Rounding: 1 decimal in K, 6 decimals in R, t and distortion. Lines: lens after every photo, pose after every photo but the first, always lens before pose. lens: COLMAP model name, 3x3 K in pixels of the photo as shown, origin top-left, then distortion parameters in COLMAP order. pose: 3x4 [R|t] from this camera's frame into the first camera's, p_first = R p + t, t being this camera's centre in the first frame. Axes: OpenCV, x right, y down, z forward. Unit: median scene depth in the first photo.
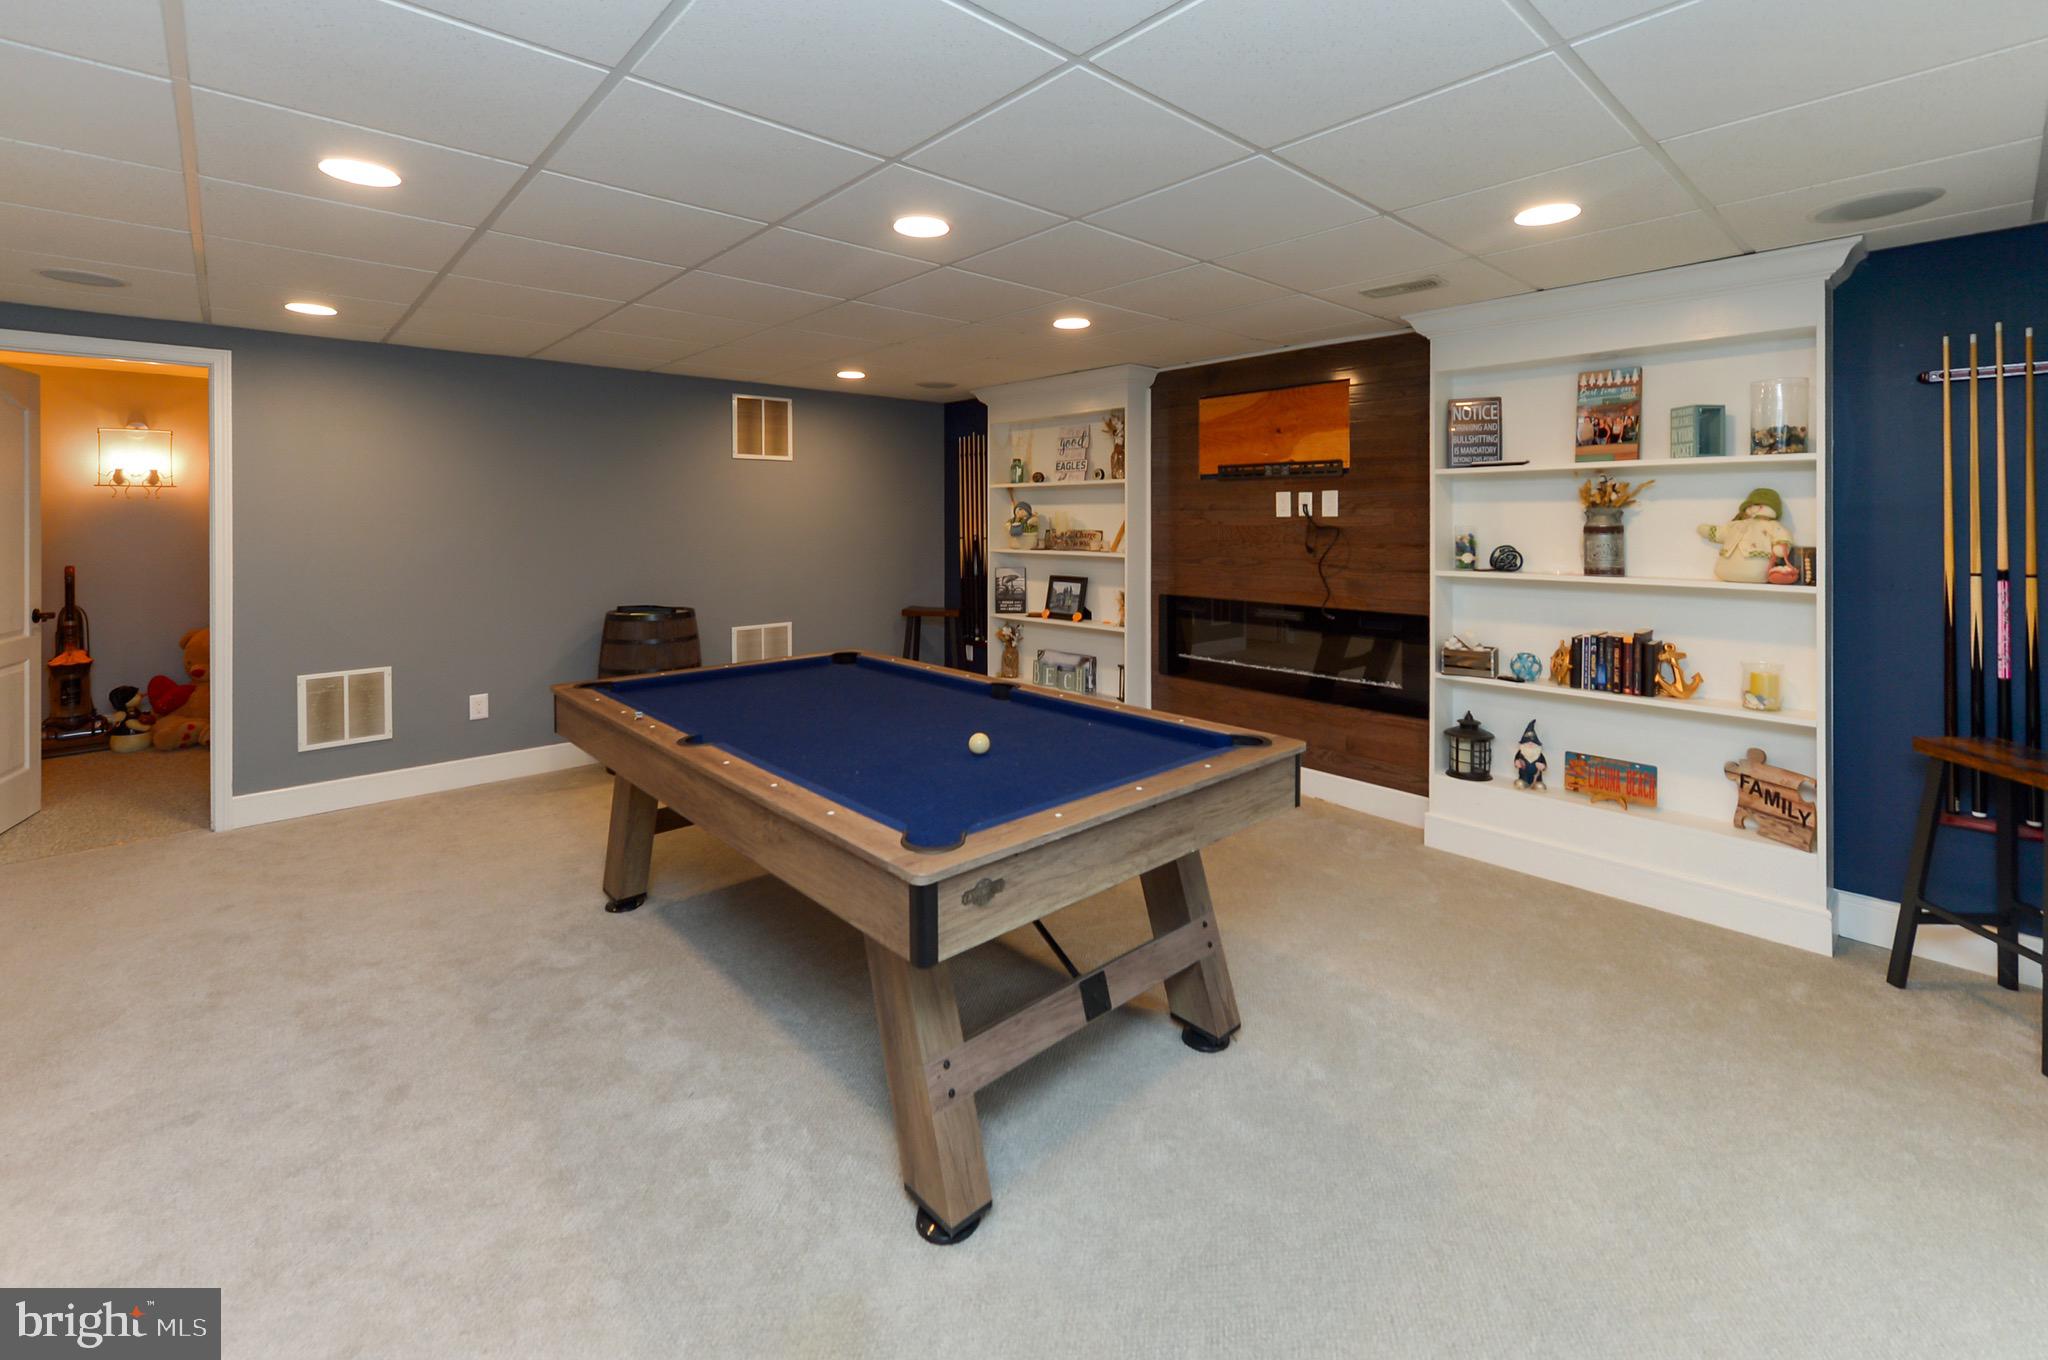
lens RADIAL K [[868.2, 0, 1020.2], [0, 868.2, 516.3], [0, 0, 1]] dist [0.000589, 0.000003]
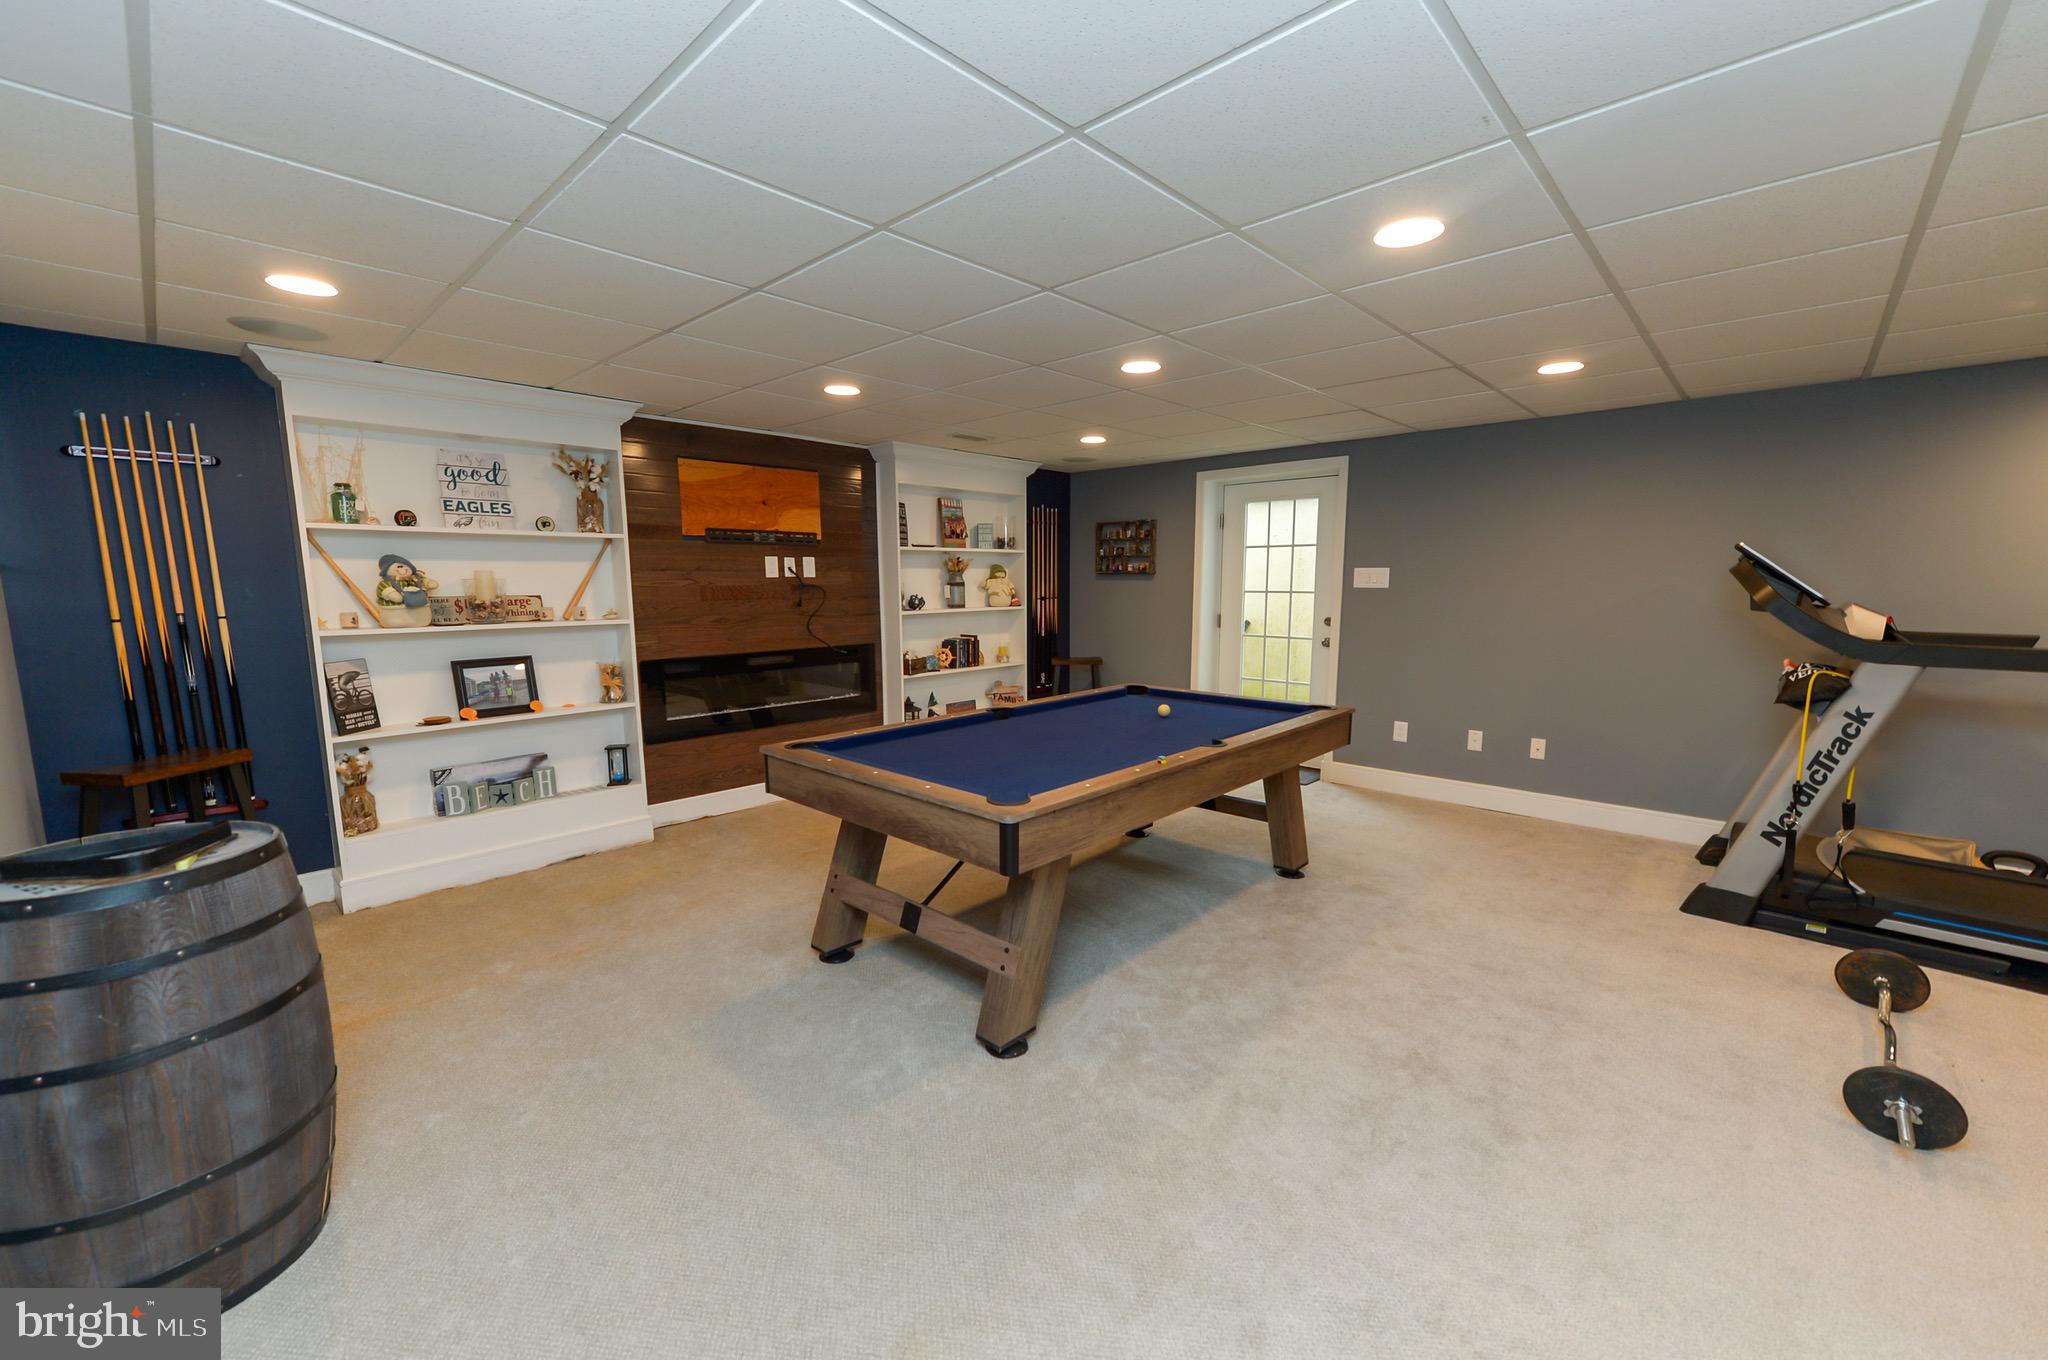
lens RADIAL K [[812.7, 0, 1022.9], [0, 812.7, 690.0], [0, 0, 1]] dist [0.009142, -0.000685]
pose [[-0.085440, -0.134059, 0.987283, -0.870873], [0.004164, 0.990850, 0.134903, 0.004667], [-0.996335, 0.015637, -0.084100, 0.776631]]
